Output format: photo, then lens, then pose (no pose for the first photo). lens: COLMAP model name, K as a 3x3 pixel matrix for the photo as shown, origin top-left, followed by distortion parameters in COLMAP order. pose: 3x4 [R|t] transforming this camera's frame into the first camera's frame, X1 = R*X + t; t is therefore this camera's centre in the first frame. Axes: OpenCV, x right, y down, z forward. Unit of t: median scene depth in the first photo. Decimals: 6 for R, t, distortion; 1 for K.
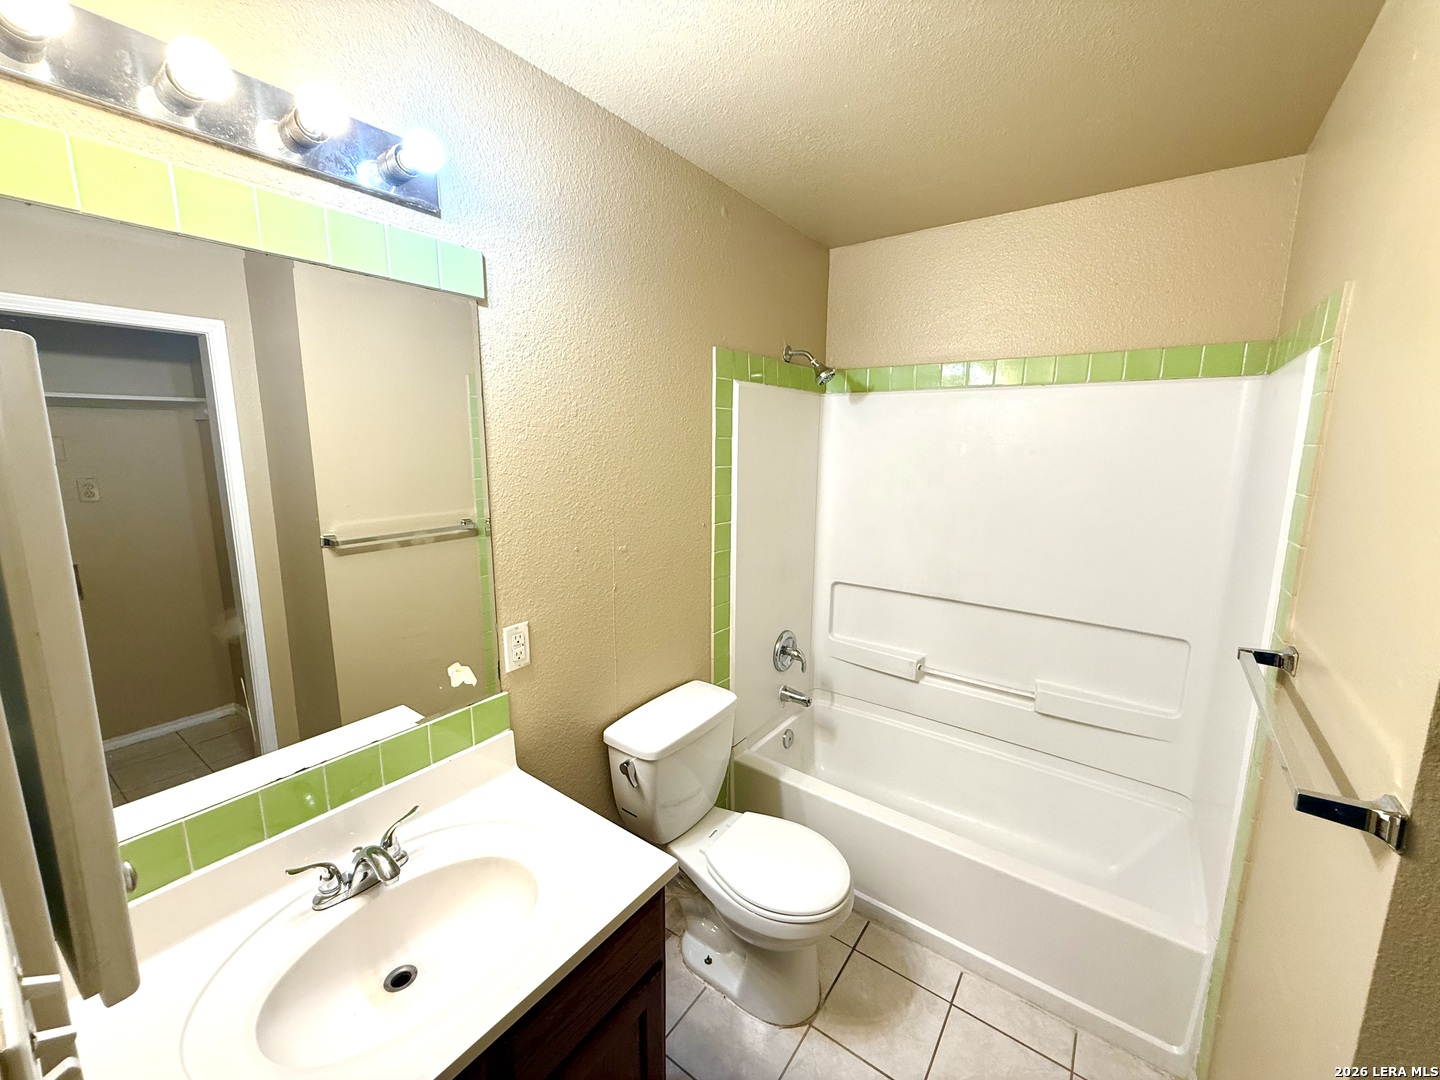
lens RADIAL K [[577.4, 0, 720.0], [0, 577.4, 540.0], [0, 0, 1]] dist [0.000532, -0.000100]
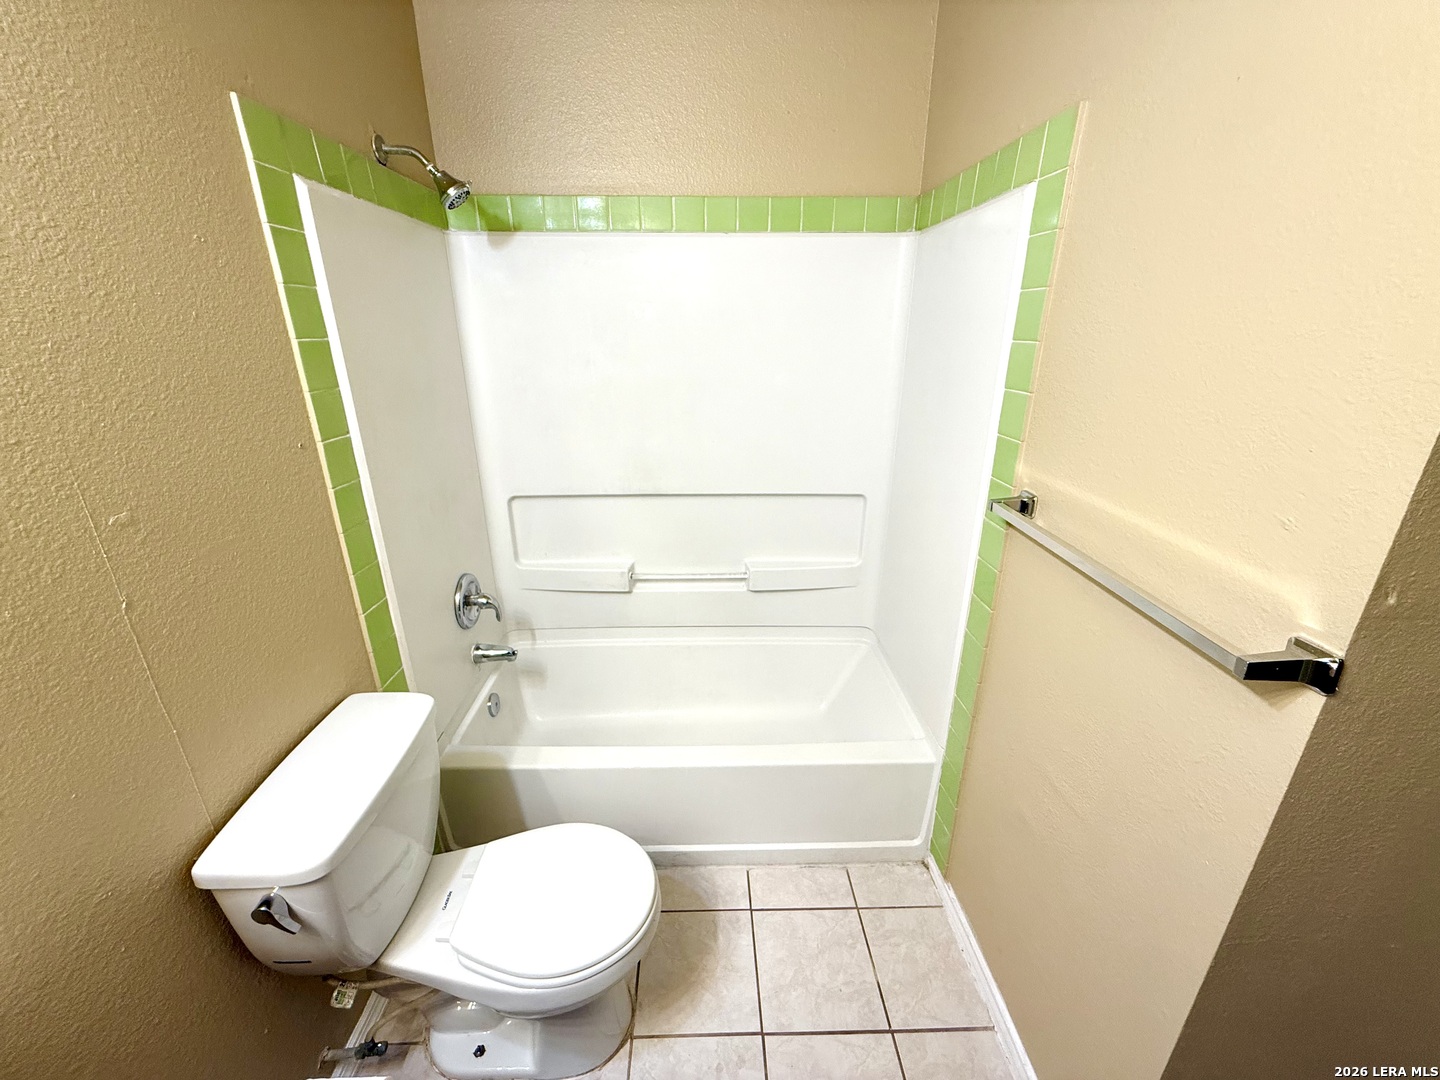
lens RADIAL K [[577.4, 0, 720.0], [0, 577.4, 540.0], [0, 0, 1]] dist [0.000532, -0.000100]
pose [[0.792134, -0.221974, 0.568552, -0.042826], [0.113099, 0.968773, 0.220653, -0.013819], [-0.599777, -0.110484, 0.792503, 0.268027]]
